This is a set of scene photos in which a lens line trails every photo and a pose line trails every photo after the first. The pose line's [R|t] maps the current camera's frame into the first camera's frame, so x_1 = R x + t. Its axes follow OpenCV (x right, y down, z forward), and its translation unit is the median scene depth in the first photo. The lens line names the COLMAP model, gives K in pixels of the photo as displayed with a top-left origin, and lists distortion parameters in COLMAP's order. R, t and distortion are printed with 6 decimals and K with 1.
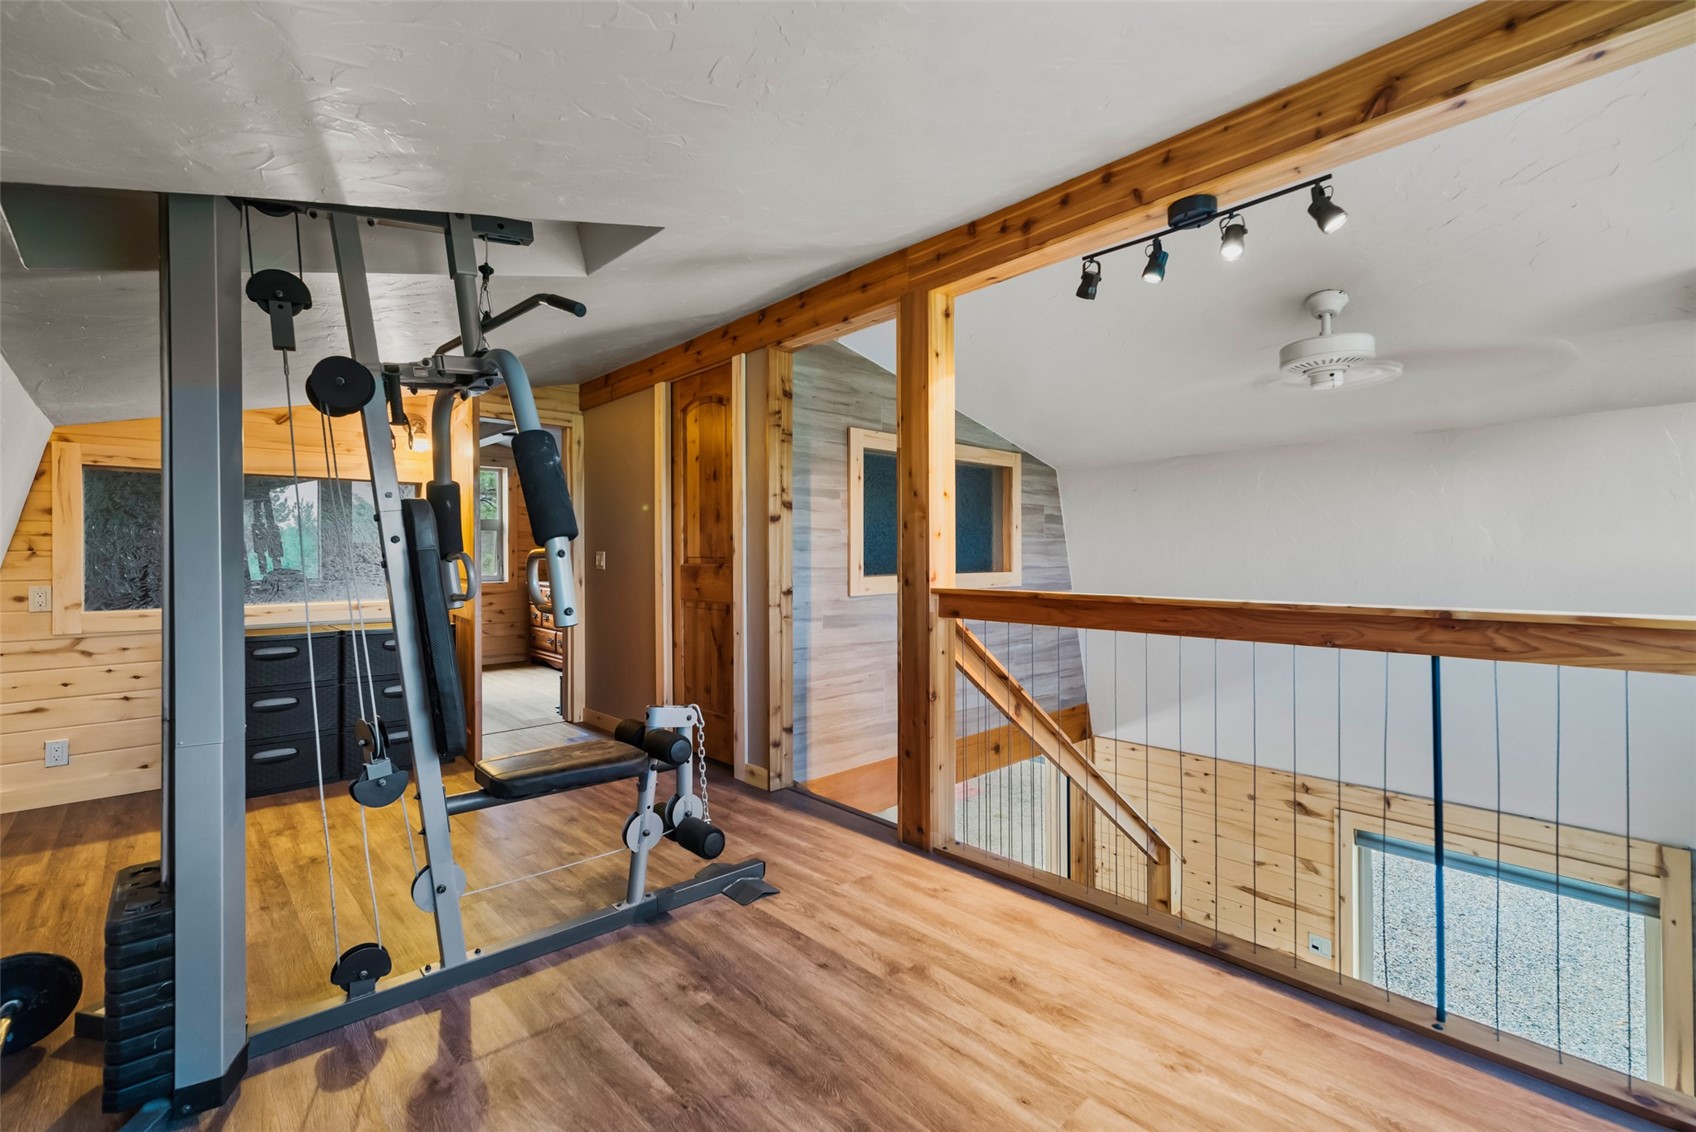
lens RADIAL K [[735.2, 0, 846.6], [0, 735.2, 557.1], [0, 0, 1]] dist [0.007519, 0.000938]
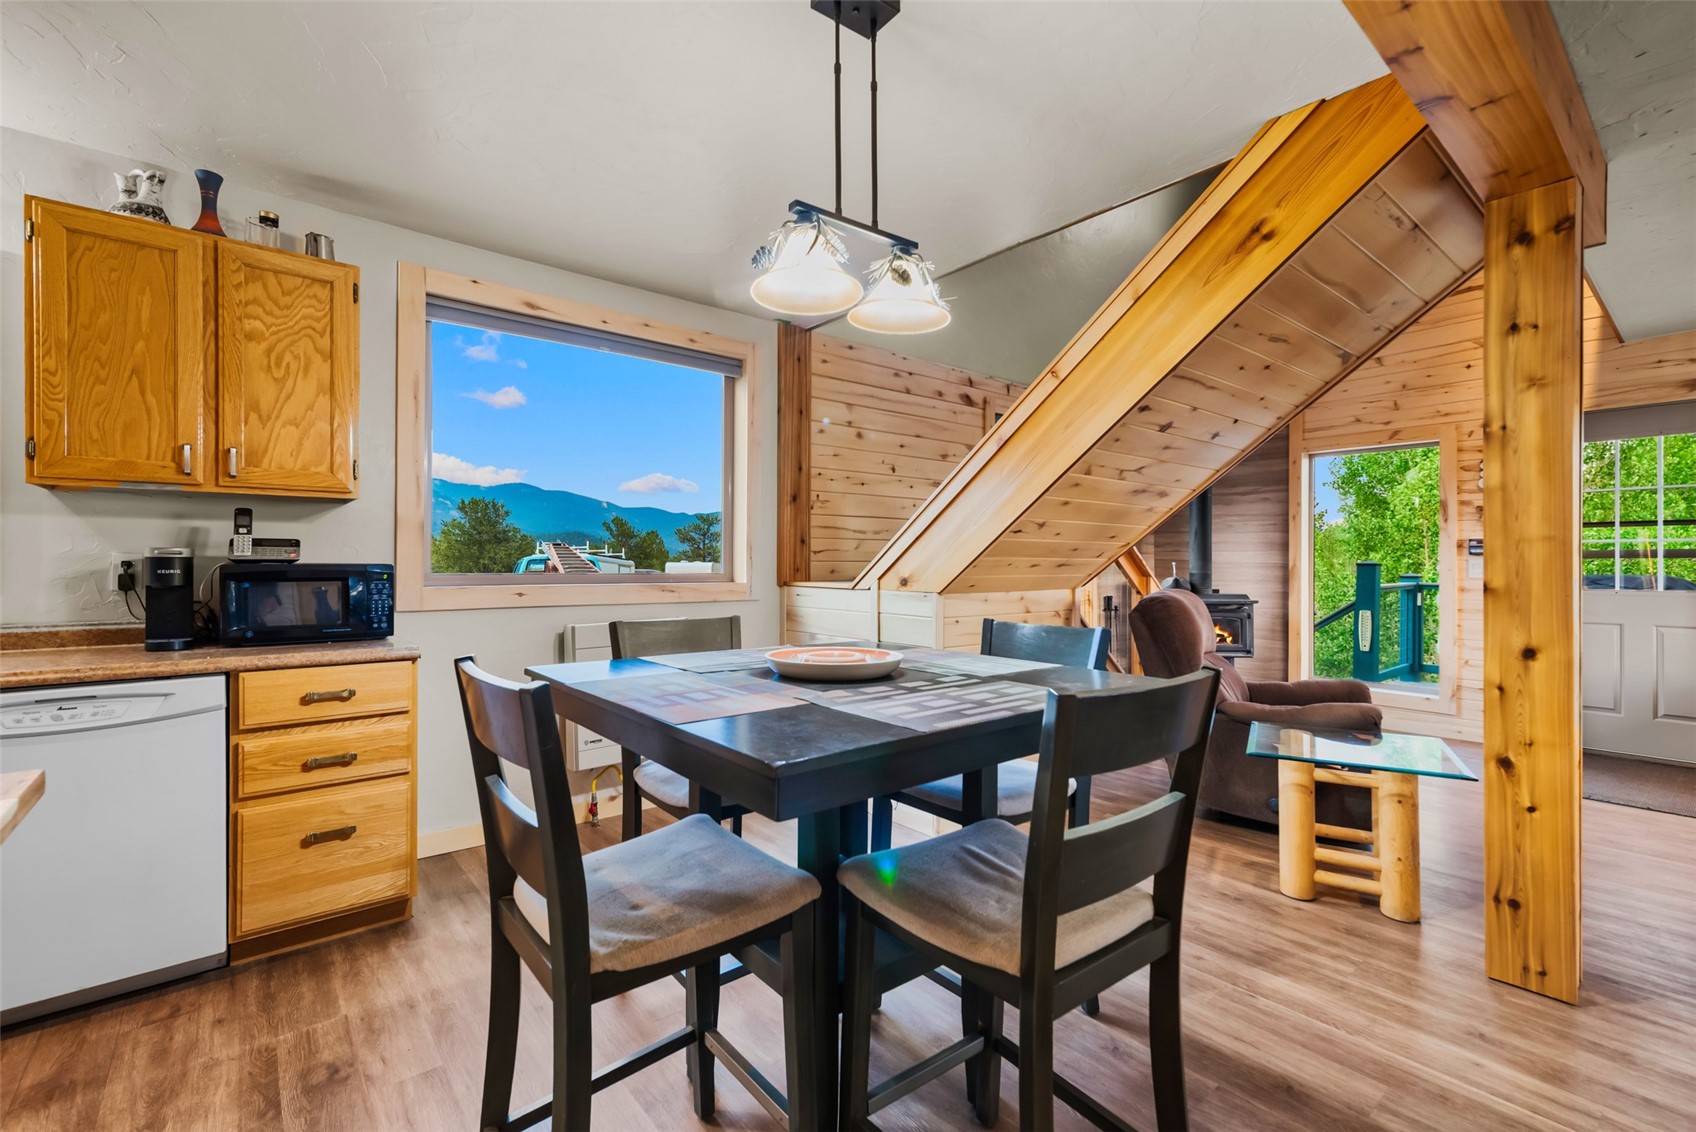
lens RADIAL K [[735.2, 0, 845.3], [0, 735.2, 561.2], [0, 0, 1]] dist [0.007519, 0.000938]
pose [[0.059816, 0.003374, 0.998204, -0.520858], [-0.002148, 0.999992, -0.003252, 0.601648], [-0.998207, -0.001950, 0.059823, 1.142943]]
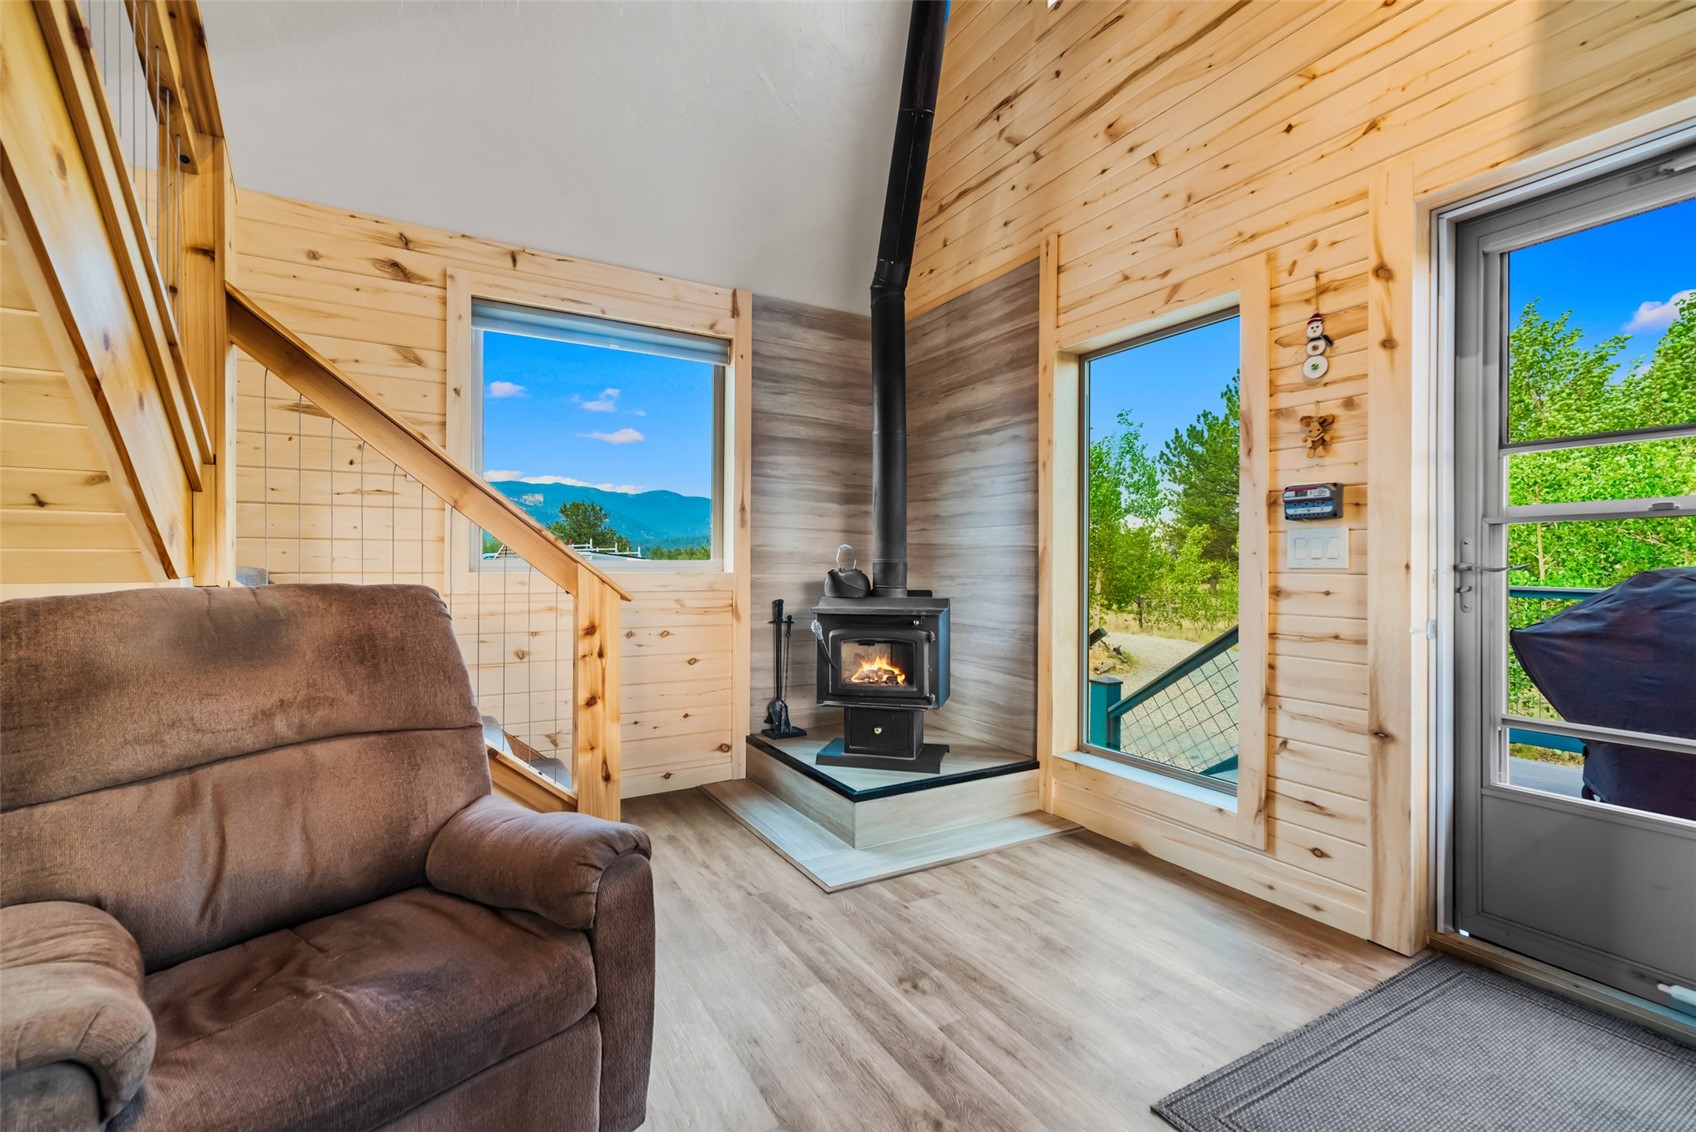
lens RADIAL K [[735.2, 0, 850.9], [0, 735.2, 562.4], [0, 0, 1]] dist [0.007519, 0.000938]
pose [[0.228776, 0.005862, 0.973461, 0.058435], [-0.003799, 0.999980, -0.005129, 0.620983], [-0.973472, -0.002525, 0.228794, 0.453018]]
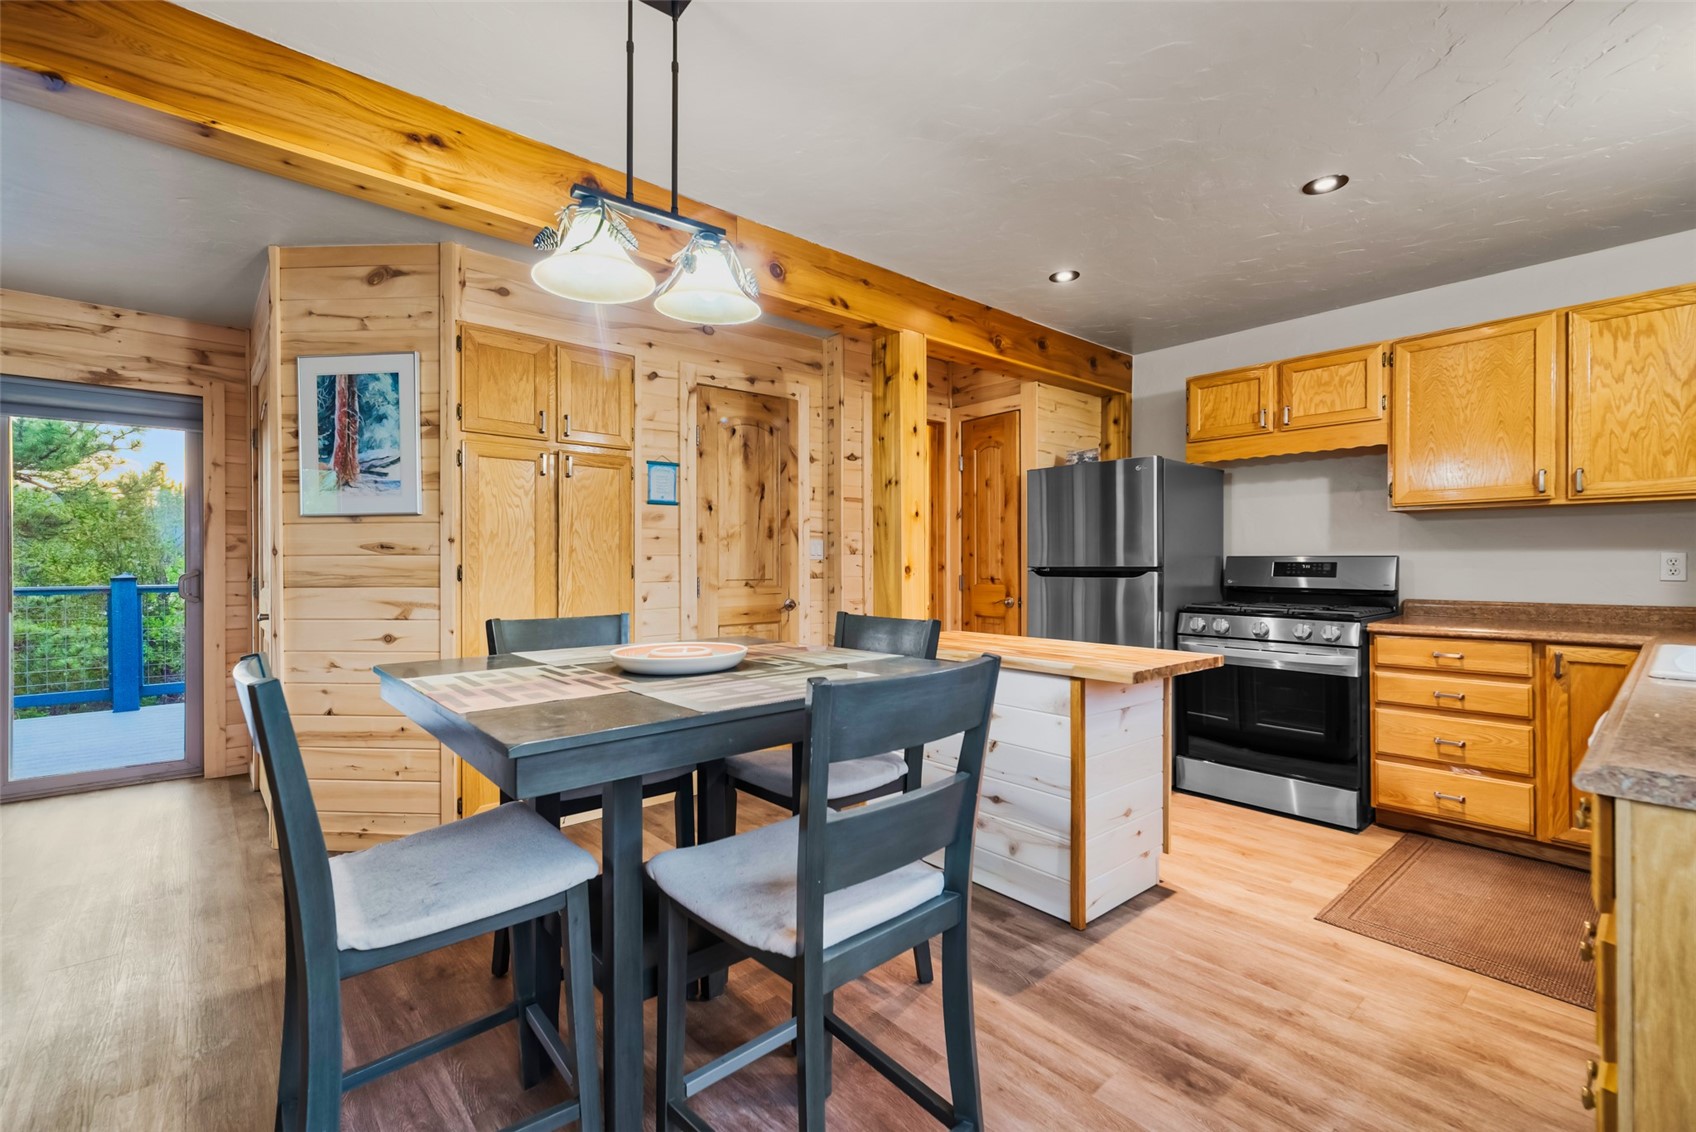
lens RADIAL K [[735.2, 0, 844.7], [0, 735.2, 566.9], [0, 0, 1]] dist [0.007519, 0.000938]
pose [[-0.024315, 0.009428, -0.999660, 0.230930], [0.000146, 0.999956, 0.009427, 0.601375], [0.999704, 0.000083, -0.024316, 1.265962]]
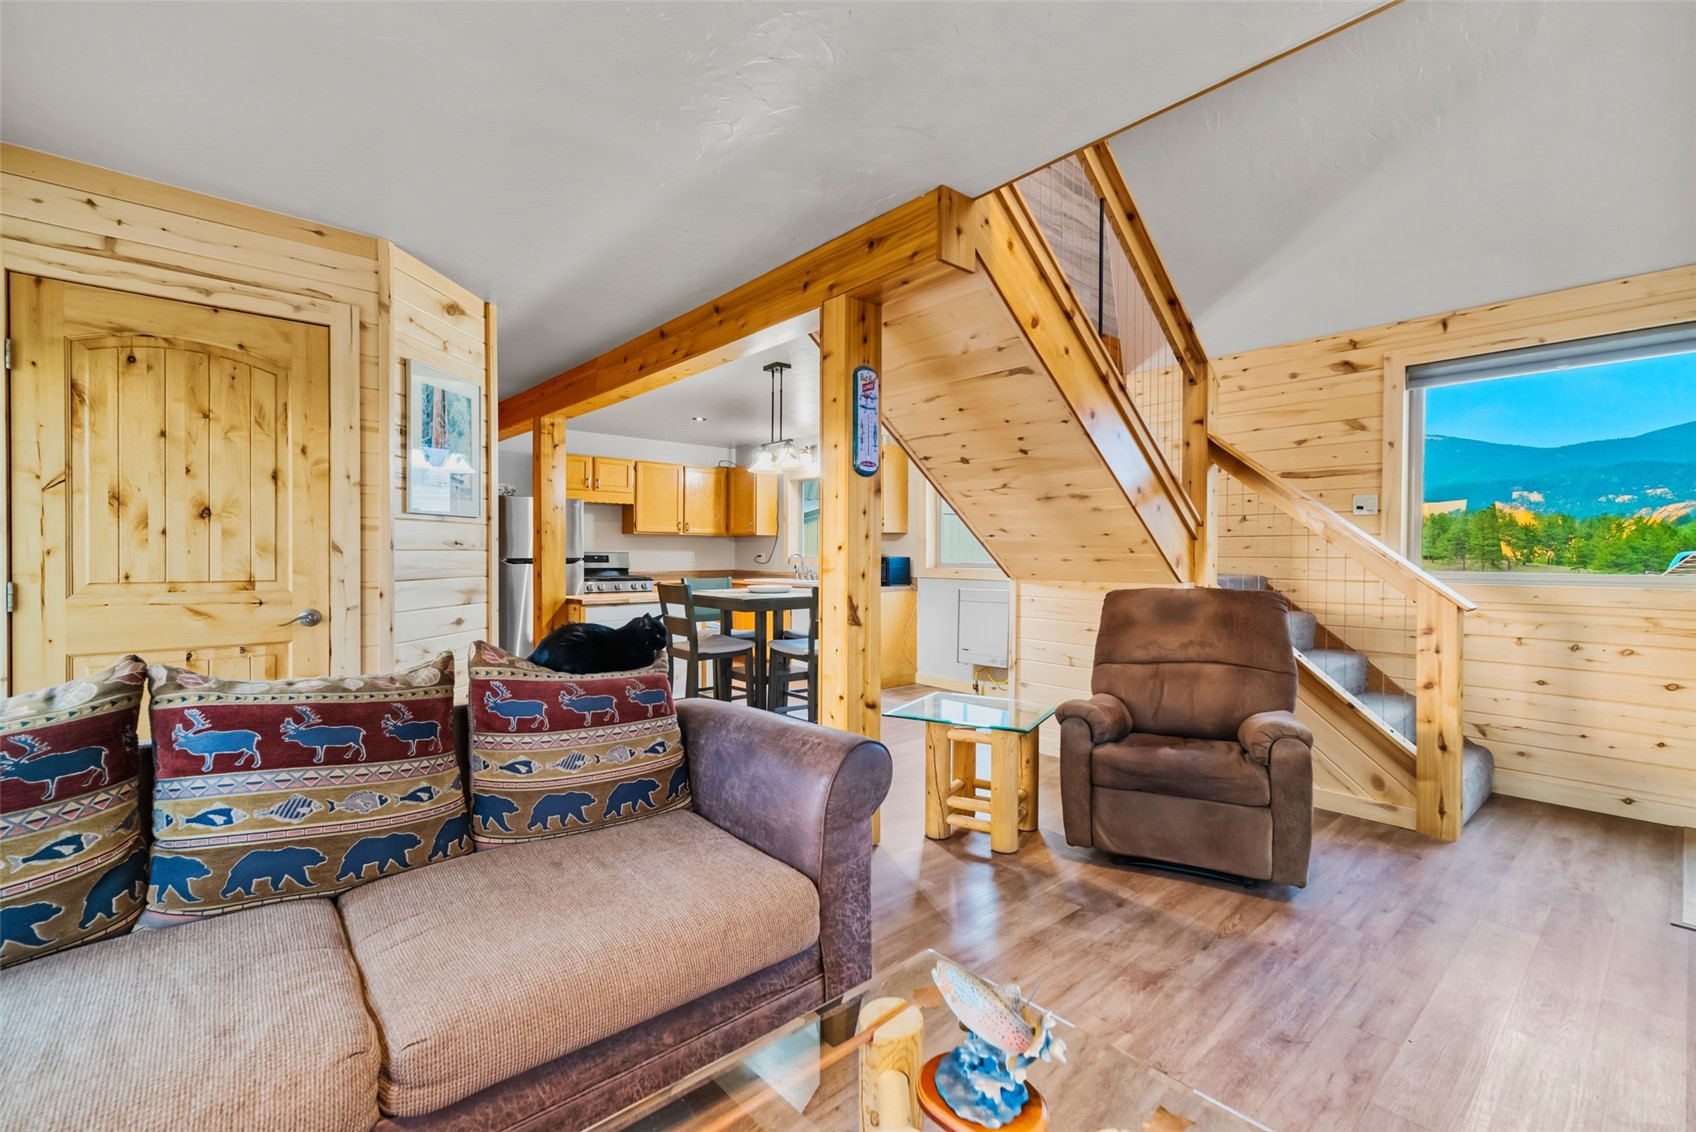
lens RADIAL K [[735.2, 0, 844.6], [0, 735.2, 564.1], [0, 0, 1]] dist [0.007519, 0.000938]
pose [[0.999524, 0.007222, -0.030006, -0.000411], [-0.006855, 0.999901, 0.012314, 0.599008], [0.030092, -0.012102, 0.999474, 0.029737]]
